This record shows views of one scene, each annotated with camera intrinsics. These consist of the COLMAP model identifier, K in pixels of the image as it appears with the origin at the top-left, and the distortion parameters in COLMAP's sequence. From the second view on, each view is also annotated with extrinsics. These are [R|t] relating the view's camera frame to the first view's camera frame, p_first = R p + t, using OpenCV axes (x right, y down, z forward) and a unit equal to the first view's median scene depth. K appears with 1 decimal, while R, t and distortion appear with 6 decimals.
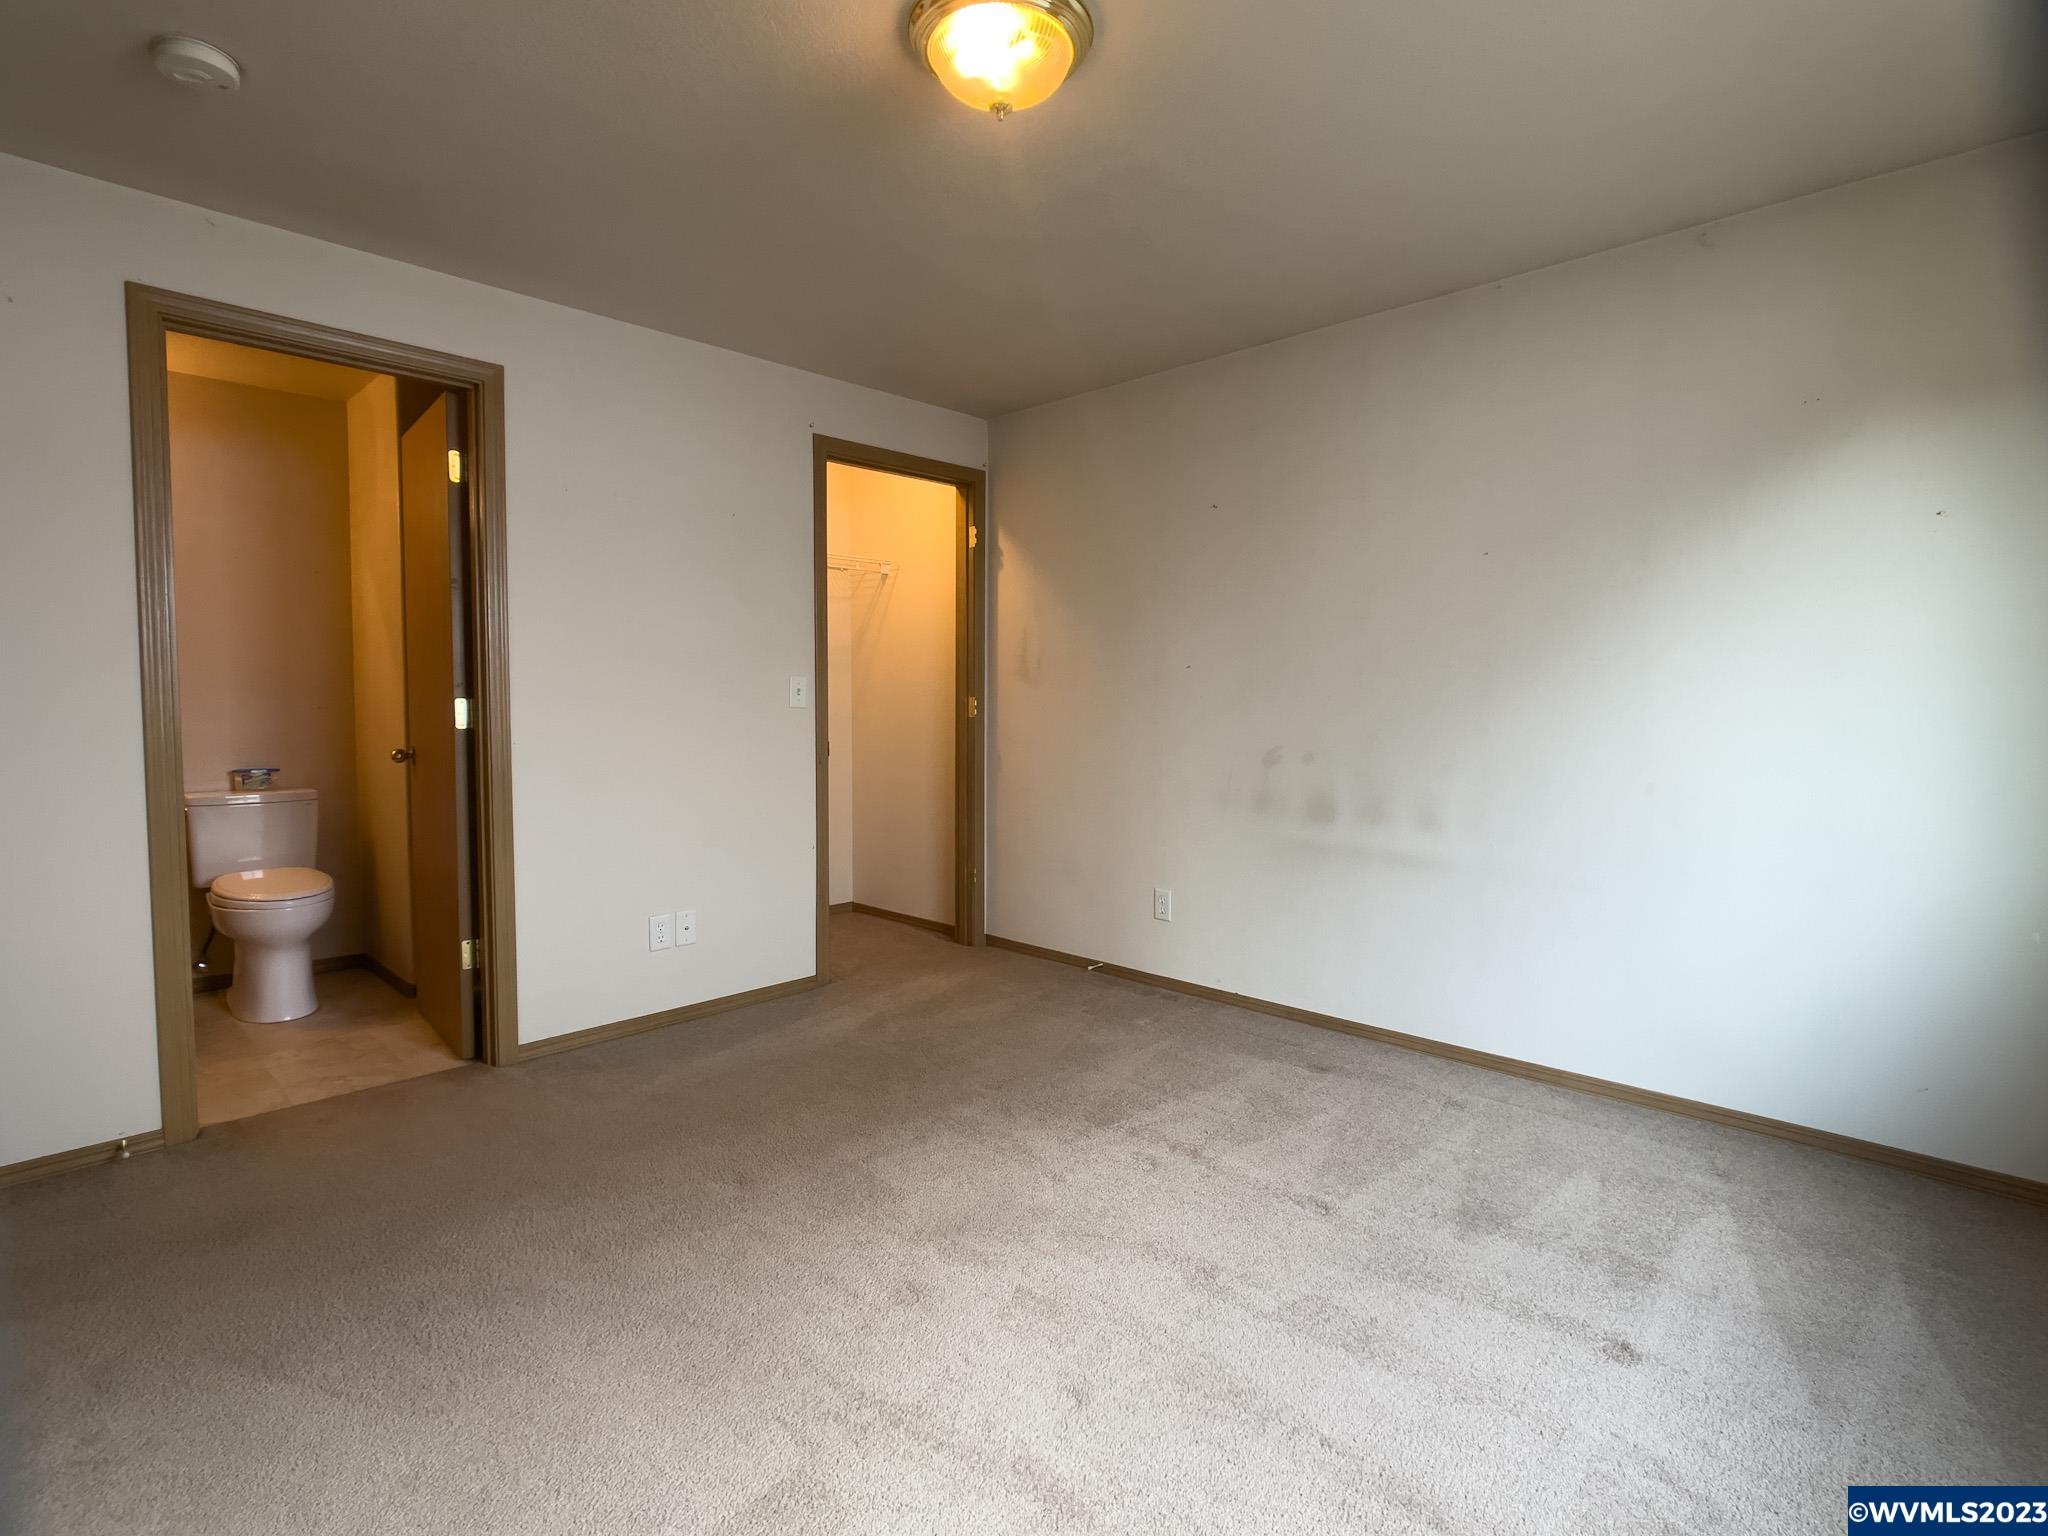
lens RADIAL K [[1002.5, 0, 1021.4], [0, 1002.5, 750.1], [0, 0, 1]] dist [-0.008767, 0.005445]
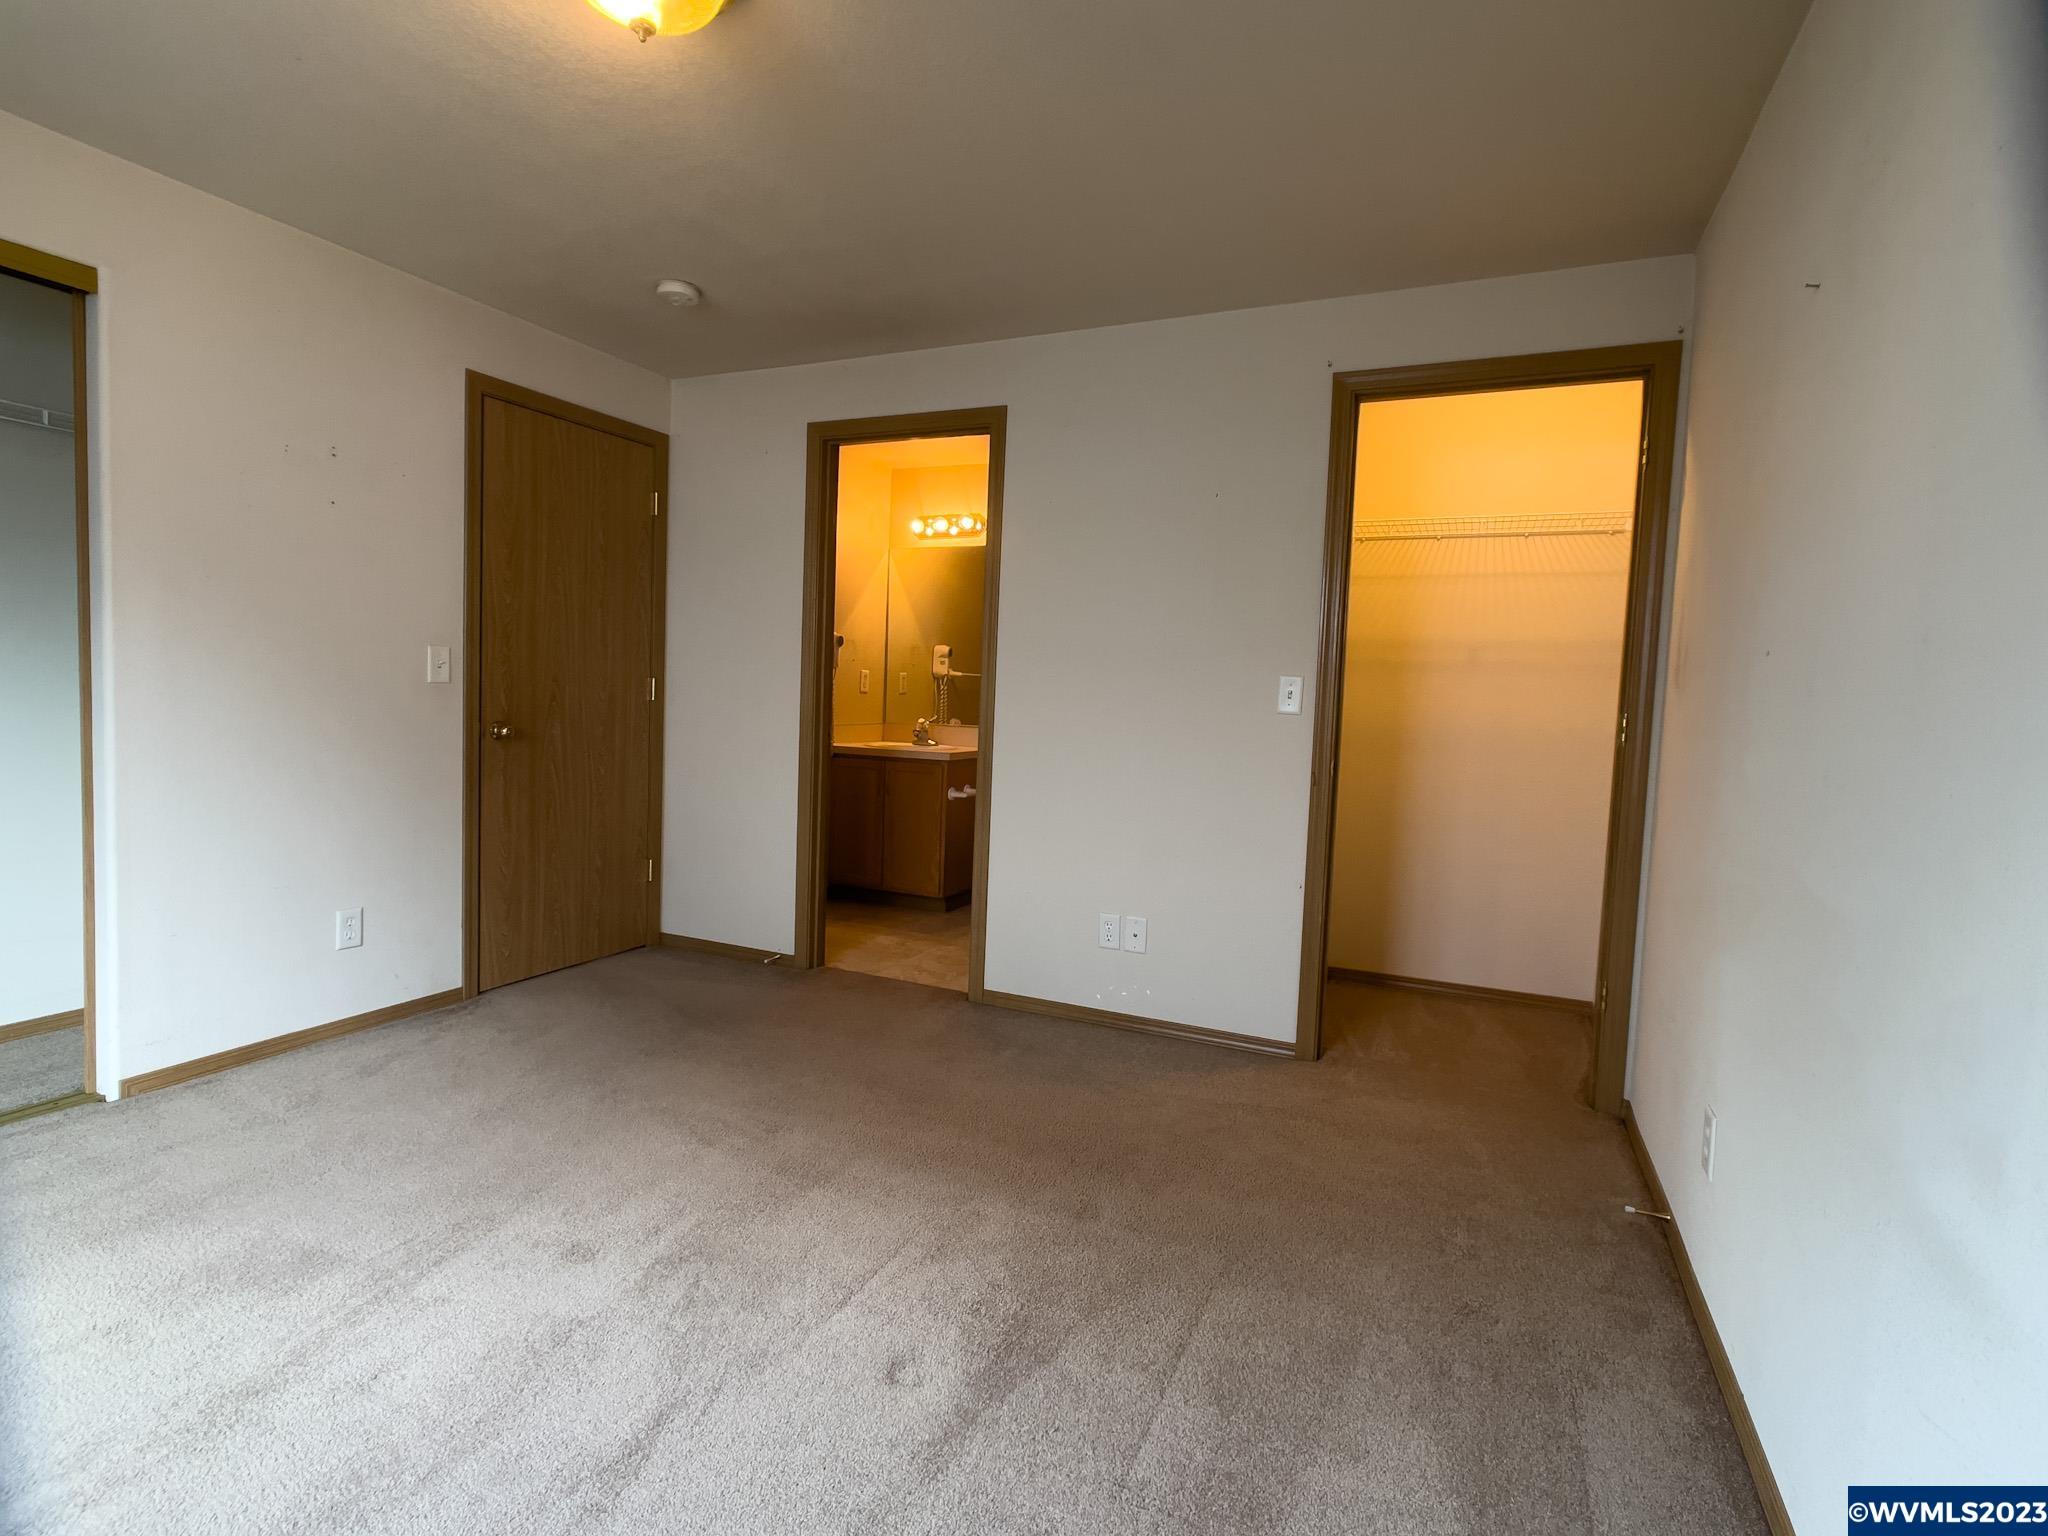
lens RADIAL K [[1002.5, 0, 1021.4], [0, 1002.5, 750.1], [0, 0, 1]] dist [-0.008767, 0.005445]
pose [[0.335196, 0.071418, -0.939438, 0.558162], [-0.085224, 0.995333, 0.045259, -0.036208], [0.938286, 0.064892, 0.339718, 0.593776]]
